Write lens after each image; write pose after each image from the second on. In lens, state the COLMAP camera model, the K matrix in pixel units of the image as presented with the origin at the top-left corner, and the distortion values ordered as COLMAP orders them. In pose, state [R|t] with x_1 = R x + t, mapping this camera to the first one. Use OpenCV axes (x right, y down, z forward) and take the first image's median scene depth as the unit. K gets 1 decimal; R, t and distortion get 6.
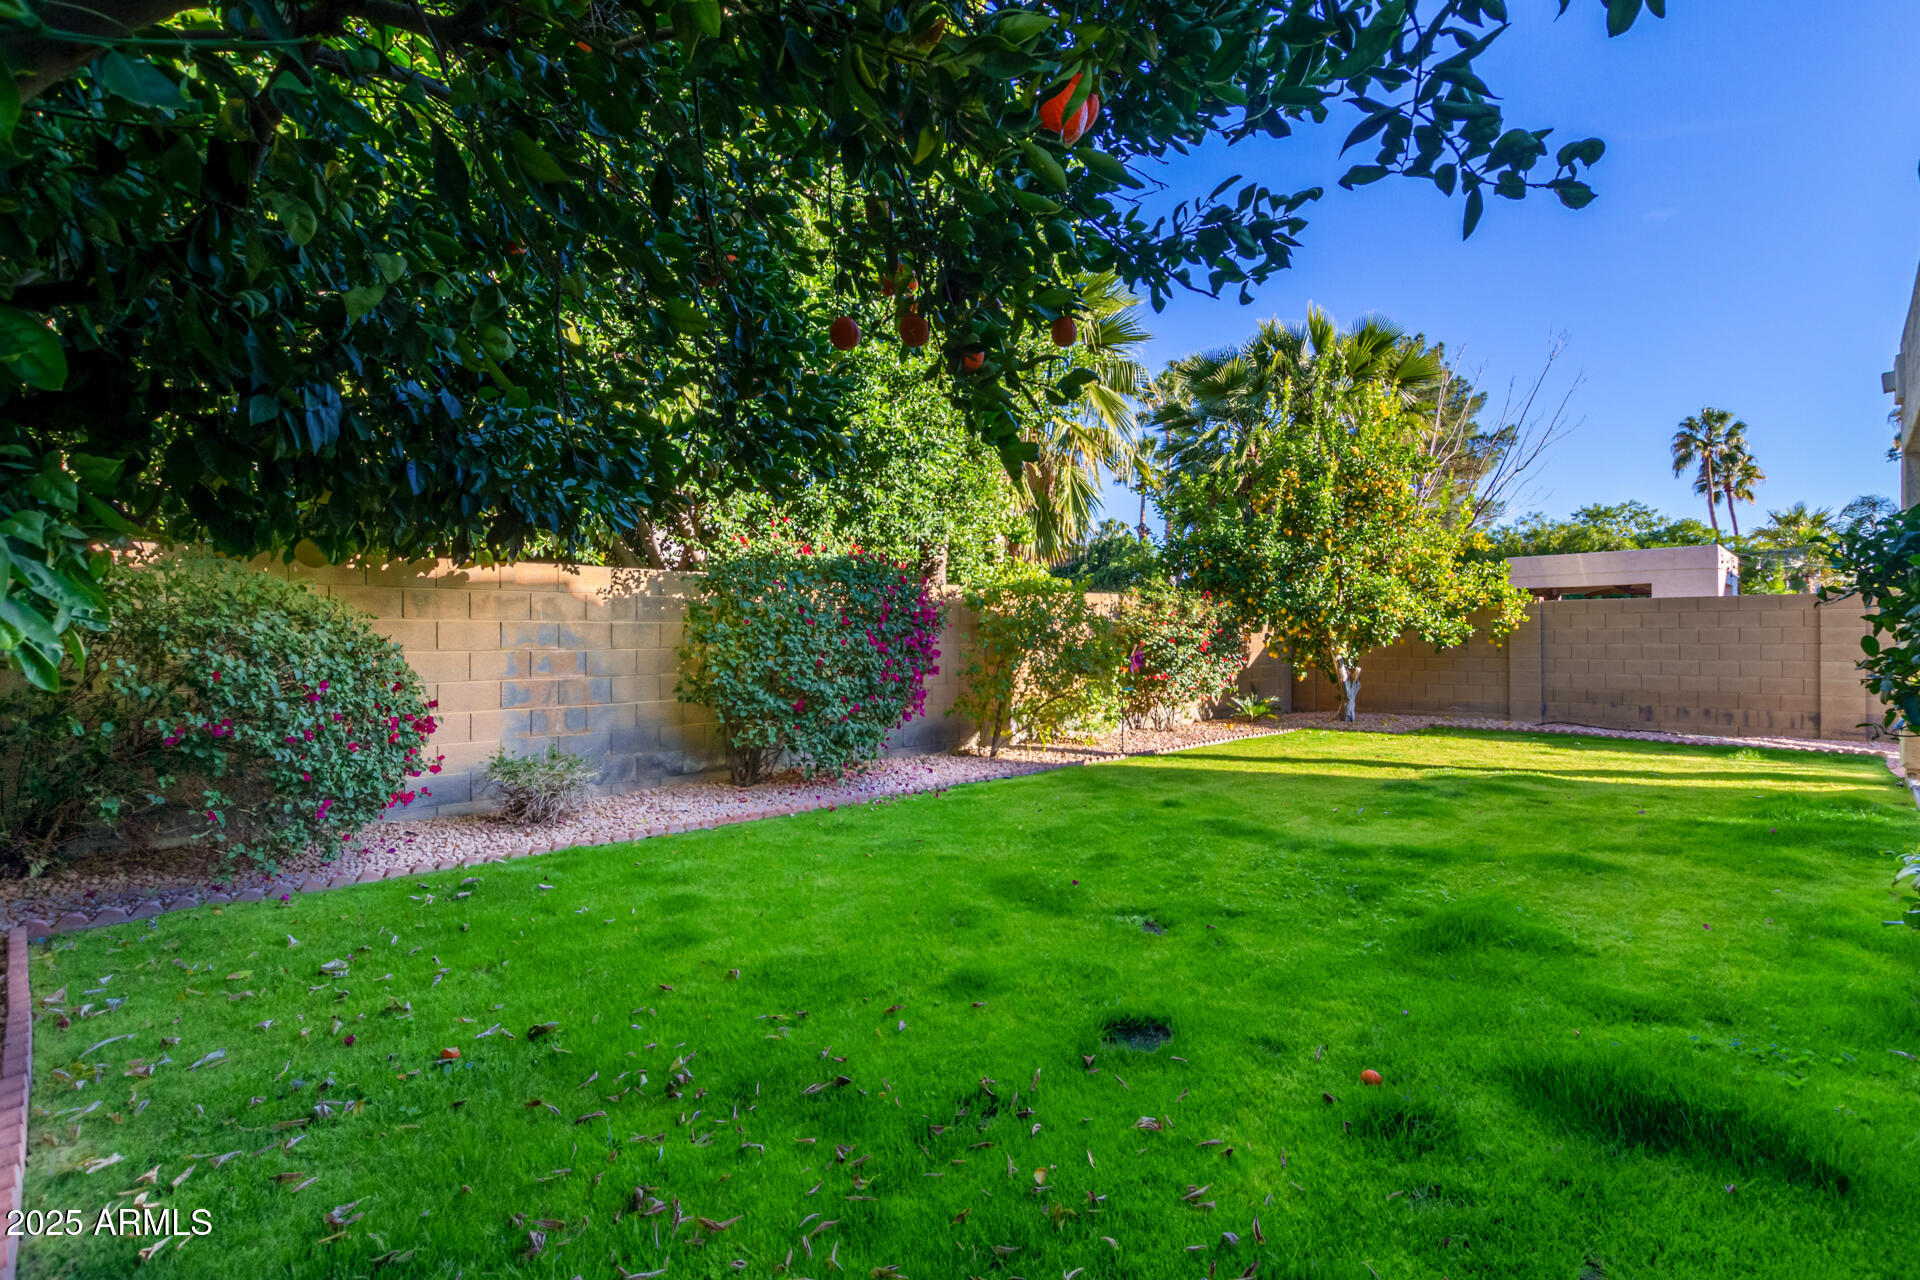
lens RADIAL K [[893.2, 0, 958.4], [0, 893.2, 638.7], [0, 0, 1]] dist [0.001443, -0.001532]
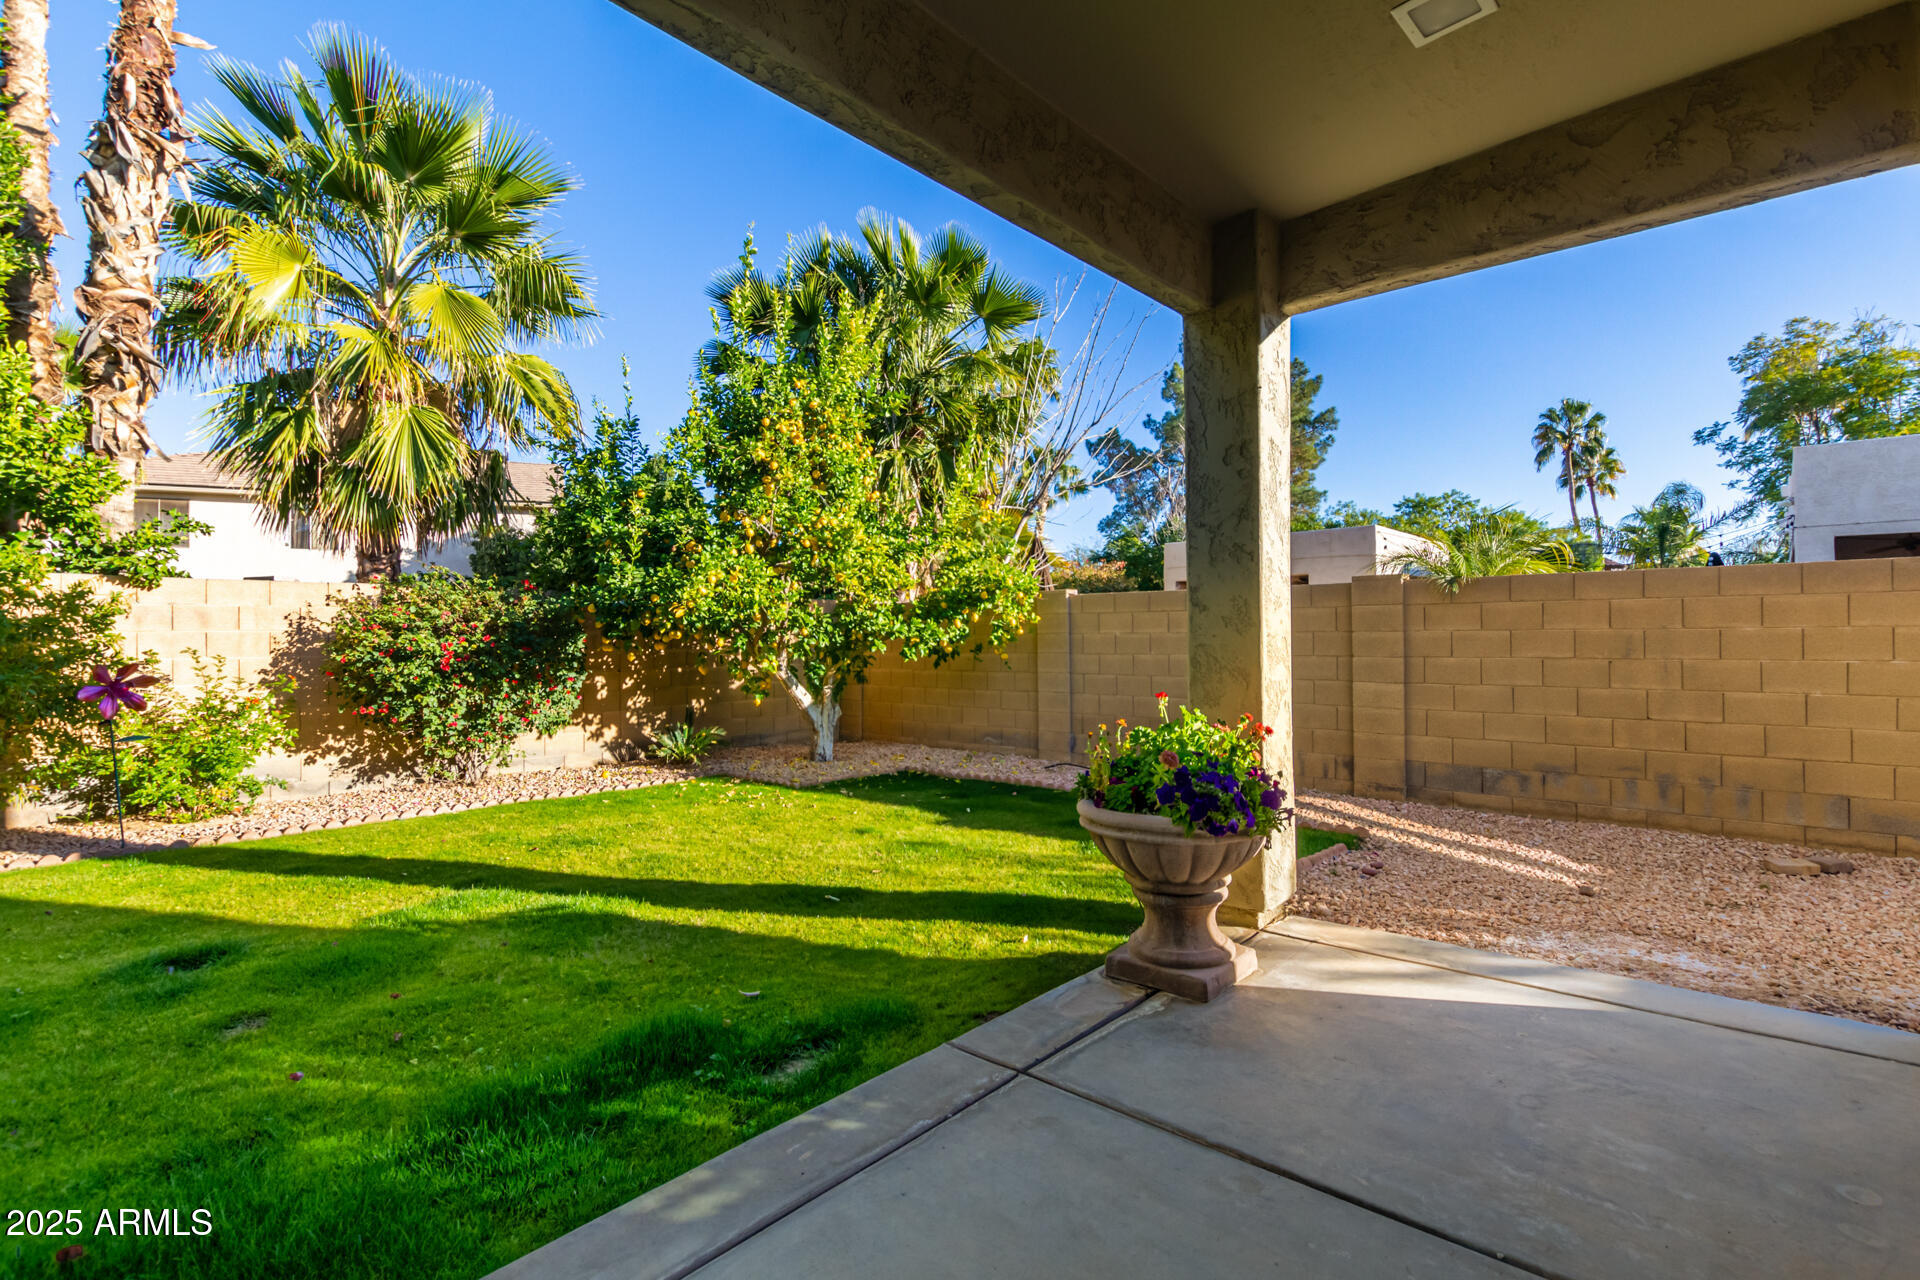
lens RADIAL K [[893.2, 0, 970.0], [0, 893.2, 636.8], [0, 0, 1]] dist [0.001443, -0.001532]
pose [[0.998523, -0.003500, 0.054215, 0.143229], [0.003670, 0.999989, -0.003028, -0.001609], [-0.054203, 0.003223, 0.998525, 0.075388]]
